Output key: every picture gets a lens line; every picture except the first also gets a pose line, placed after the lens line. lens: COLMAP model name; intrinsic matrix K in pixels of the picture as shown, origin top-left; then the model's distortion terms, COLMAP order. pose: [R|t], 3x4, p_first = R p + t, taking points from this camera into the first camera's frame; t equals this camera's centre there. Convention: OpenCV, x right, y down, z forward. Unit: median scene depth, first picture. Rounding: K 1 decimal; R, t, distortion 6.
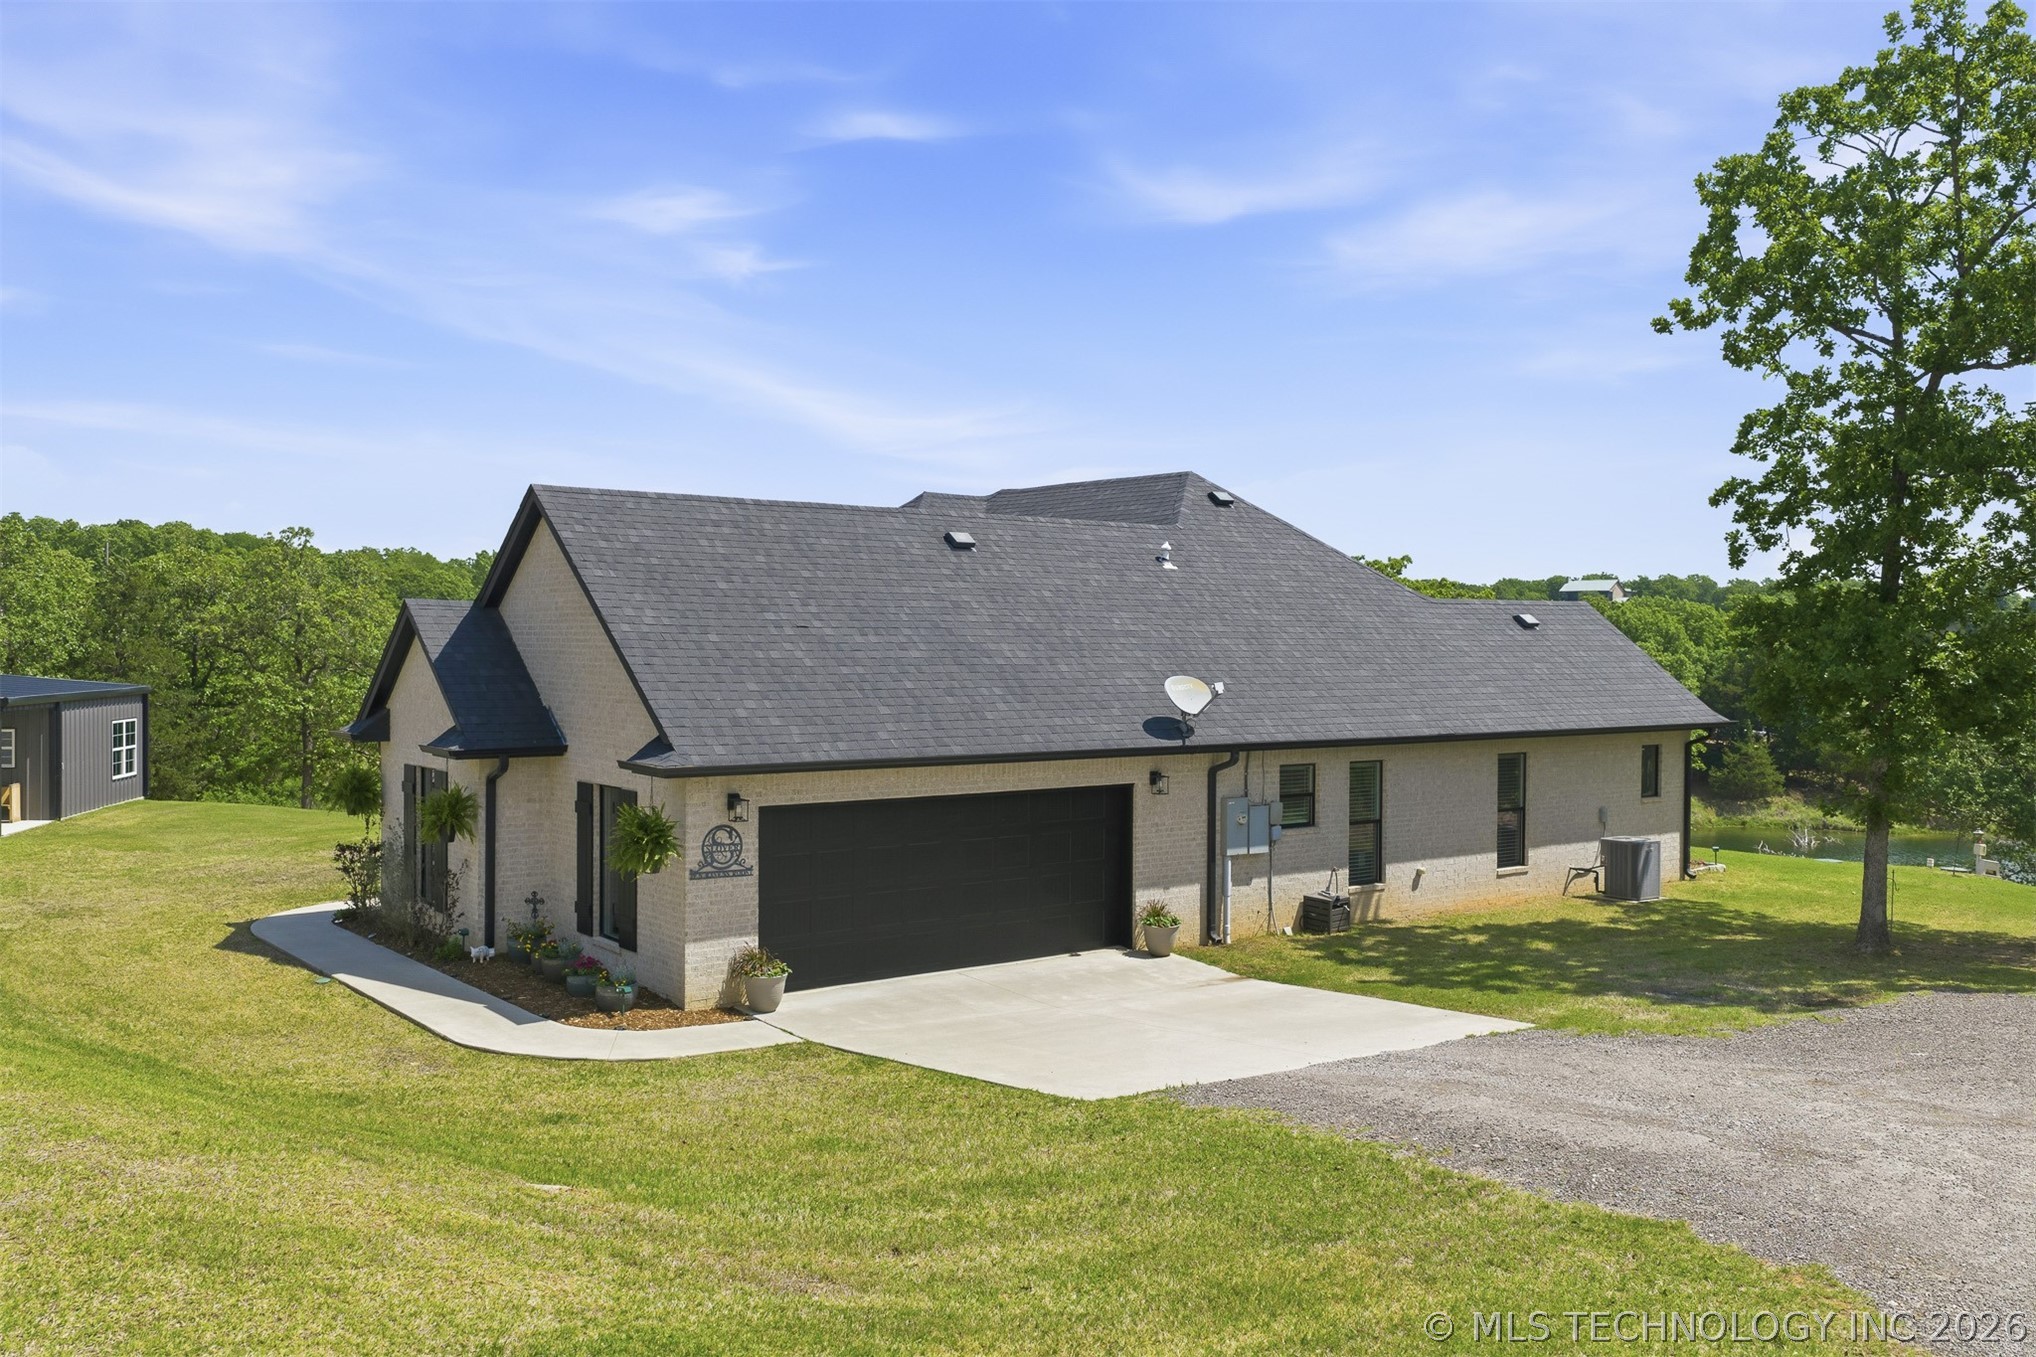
lens RADIAL K [[1658.2, 0, 1018.0], [0, 1658.2, 678.5], [0, 0, 1]] dist [0.019834, -0.055697]
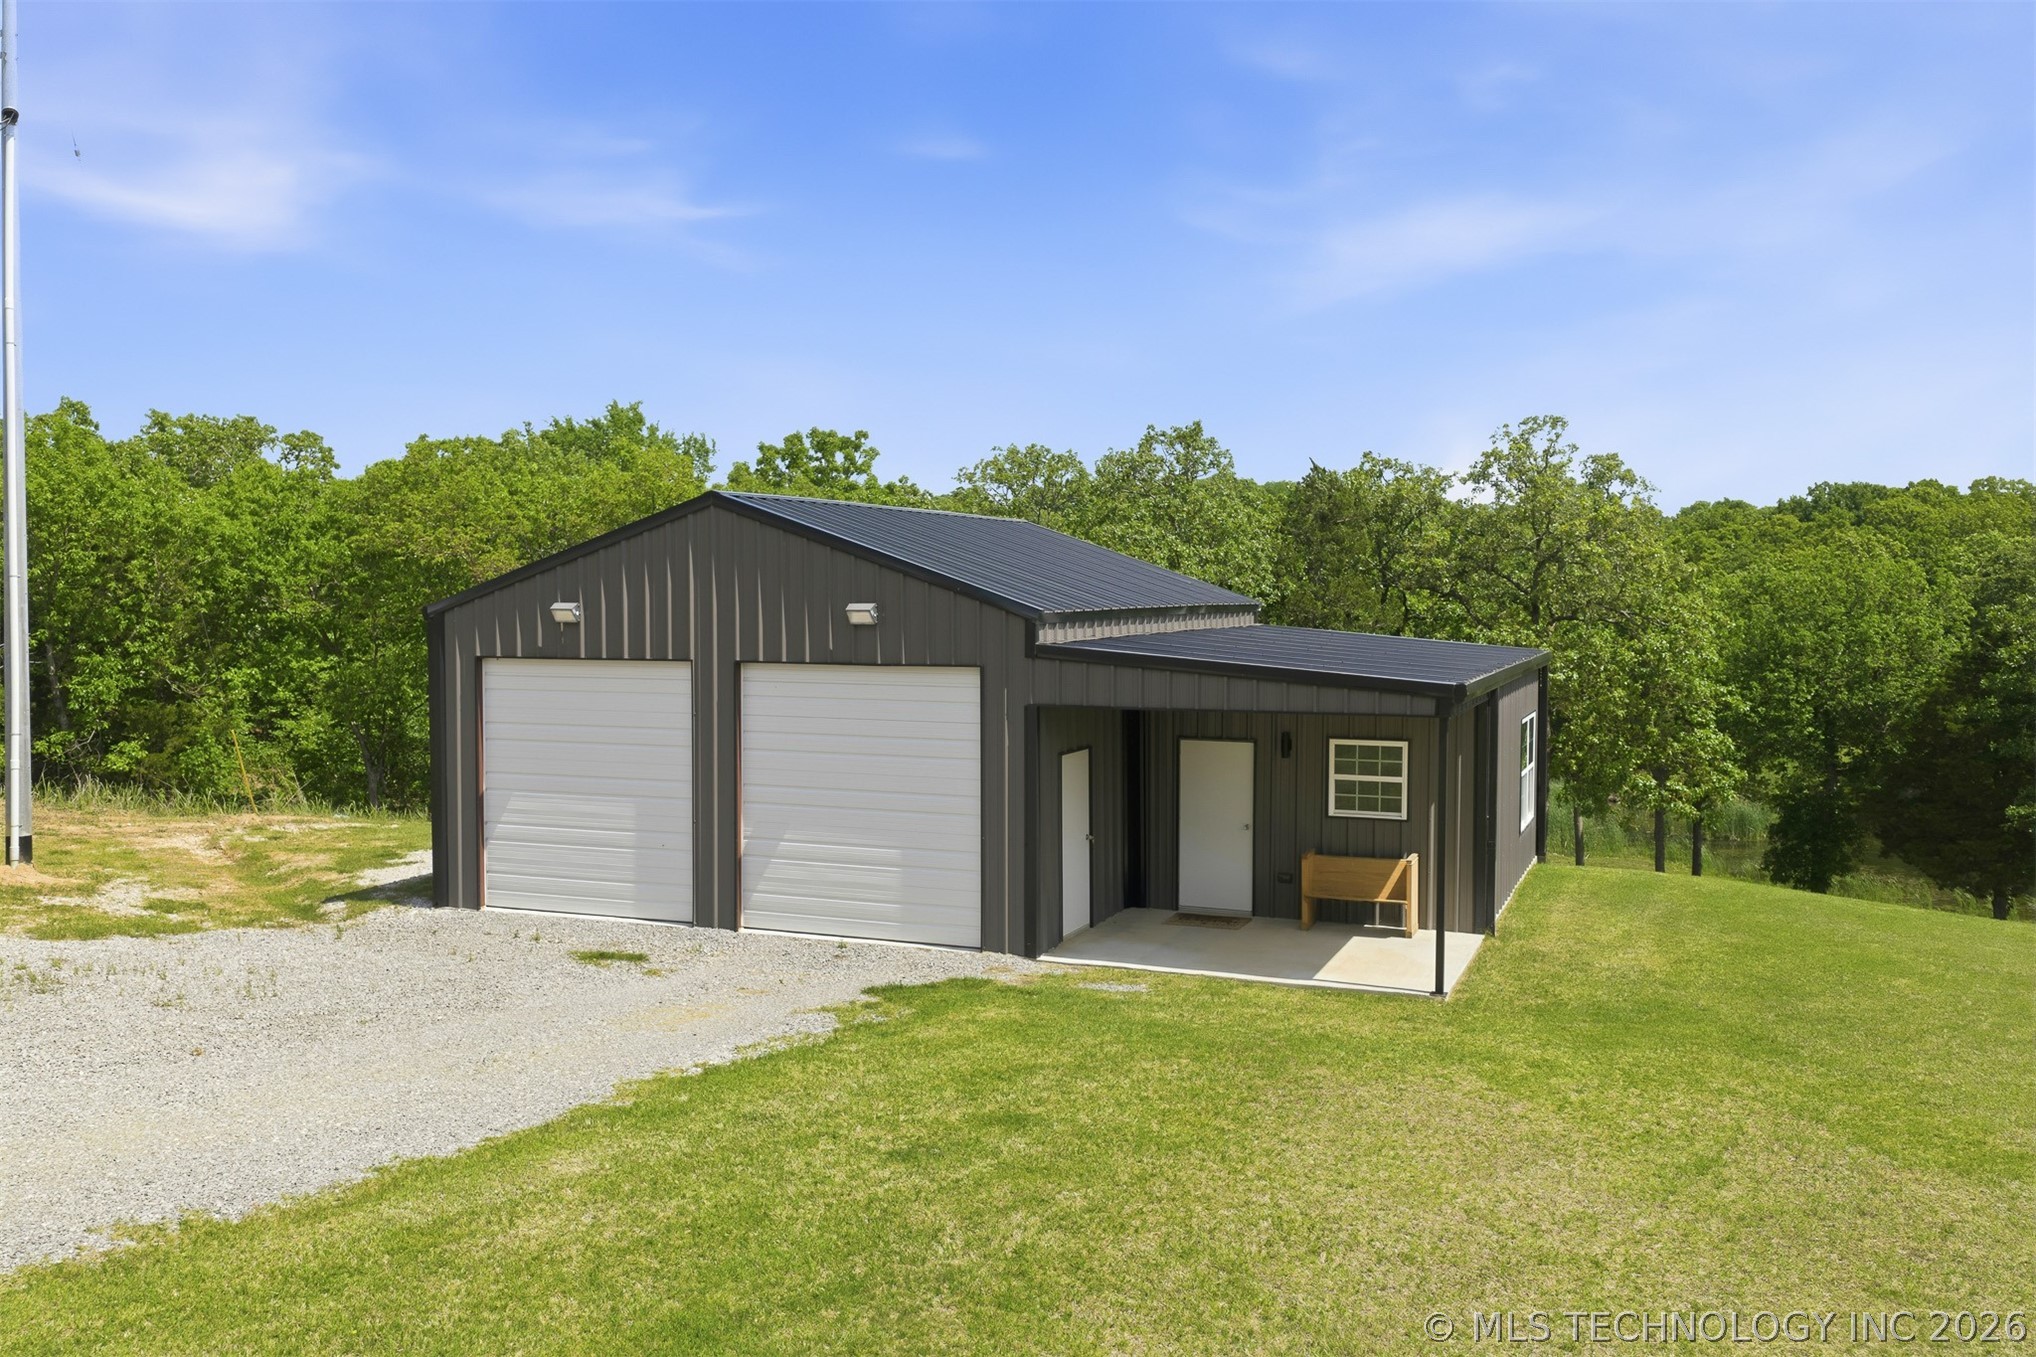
lens RADIAL K [[1658.2, 0, 1018.0], [0, 1658.2, 678.5], [0, 0, 1]] dist [0.019834, -0.055697]
pose [[0.843809, 0.018332, -0.536331, -0.807939], [-0.002335, 0.999532, 0.030490, -0.004141], [0.536639, -0.024475, 0.843457, 0.969310]]
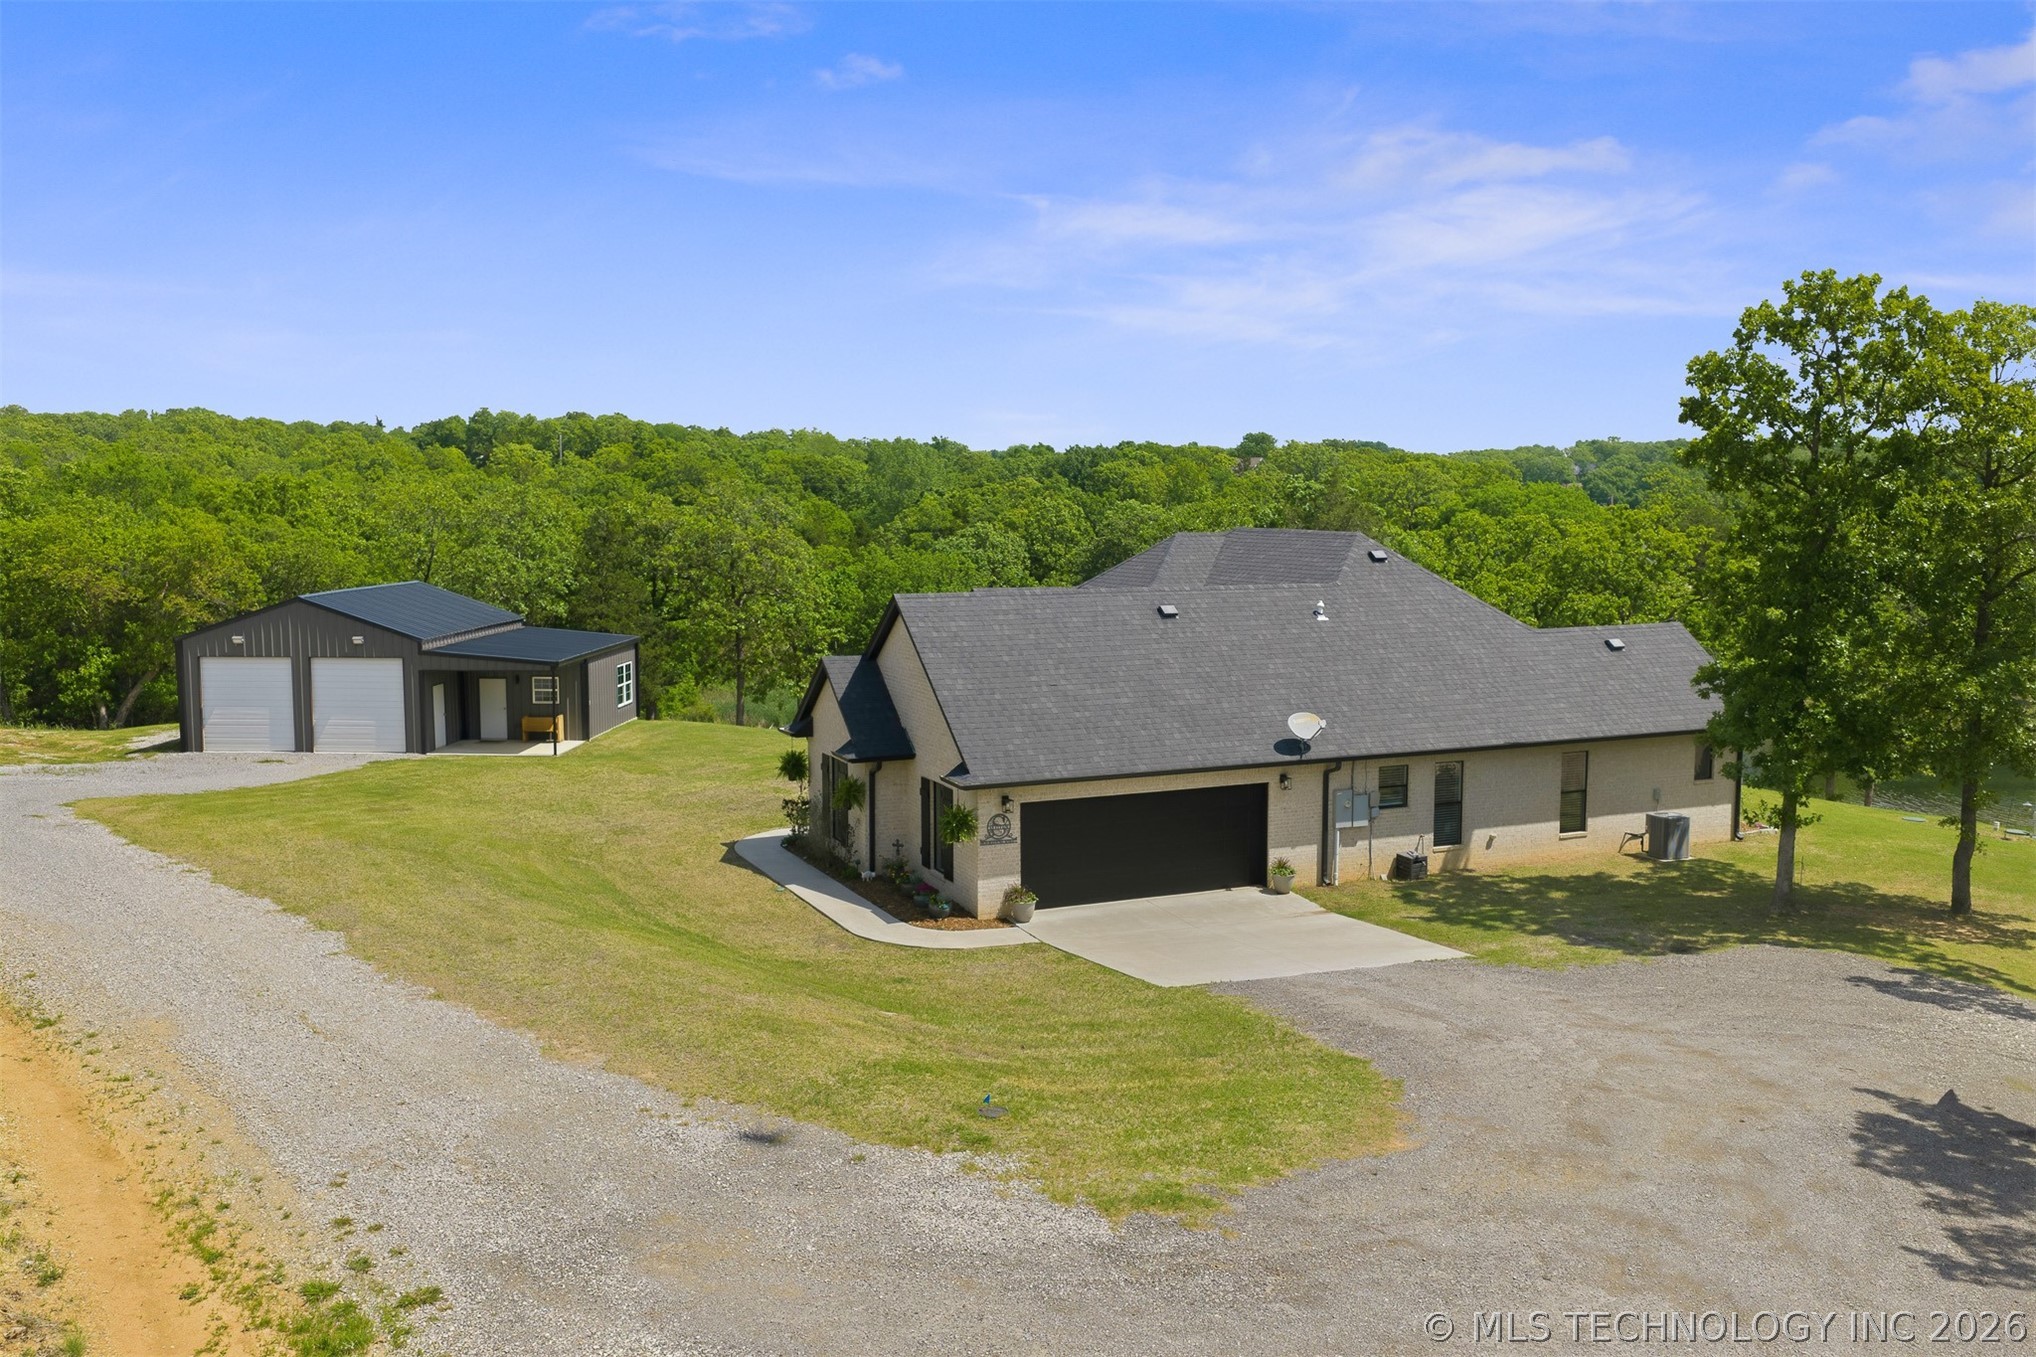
lens RADIAL K [[1658.2, 0, 1018.0], [0, 1658.2, 678.5], [0, 0, 1]] dist [0.019834, -0.055697]
pose [[0.974059, 0.017132, -0.225646, 0.189919], [0.002812, 0.996137, 0.087769, -0.169692], [0.226278, -0.086126, 0.970248, -0.546948]]
